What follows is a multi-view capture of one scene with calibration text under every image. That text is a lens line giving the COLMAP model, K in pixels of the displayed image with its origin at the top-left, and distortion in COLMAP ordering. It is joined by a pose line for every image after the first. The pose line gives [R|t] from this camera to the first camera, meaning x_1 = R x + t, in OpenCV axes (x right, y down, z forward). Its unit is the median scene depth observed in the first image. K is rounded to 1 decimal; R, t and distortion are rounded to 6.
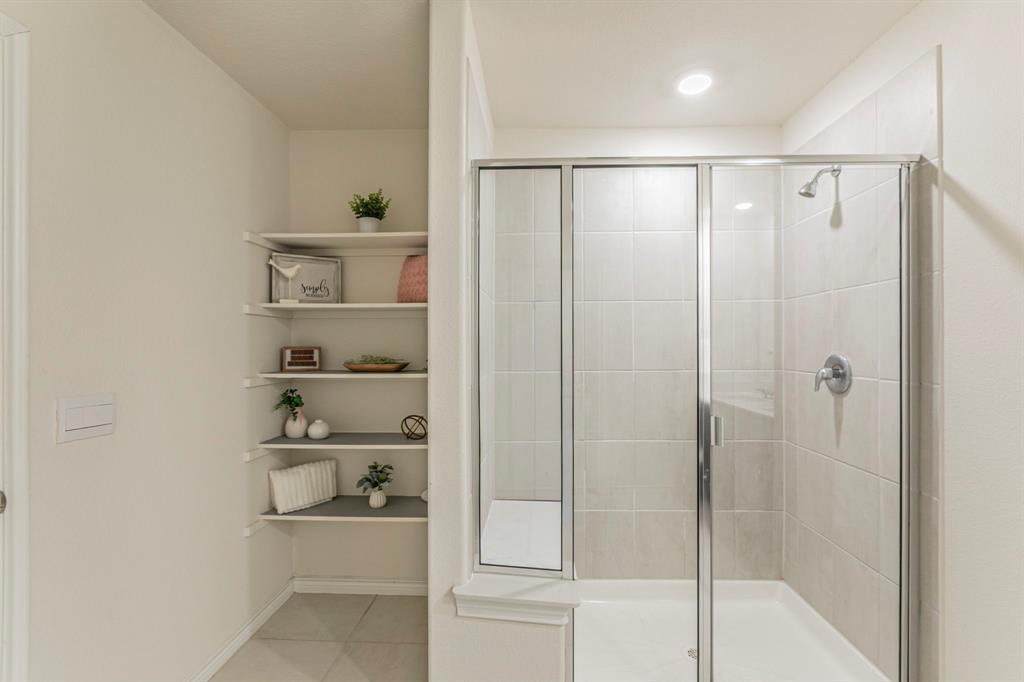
lens RADIAL K [[457.6, 0, 513.0], [0, 457.6, 345.1], [0, 0, 1]] dist [0.000984, 0.000173]
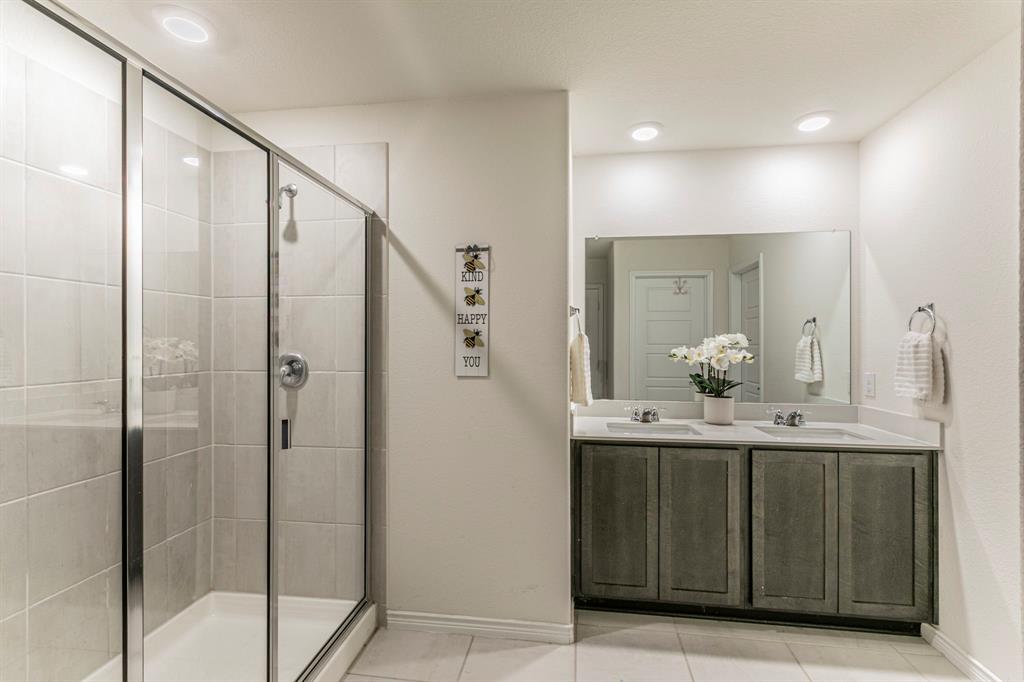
lens RADIAL K [[462.9, 0, 519.0], [0, 462.9, 341.0], [0, 0, 1]] dist [-0.000134, 0.000186]
pose [[0.081635, 0.005171, 0.996649, -0.407406], [0.002304, 0.999983, -0.005377, -0.002310], [-0.996660, 0.002736, 0.081621, 0.351132]]
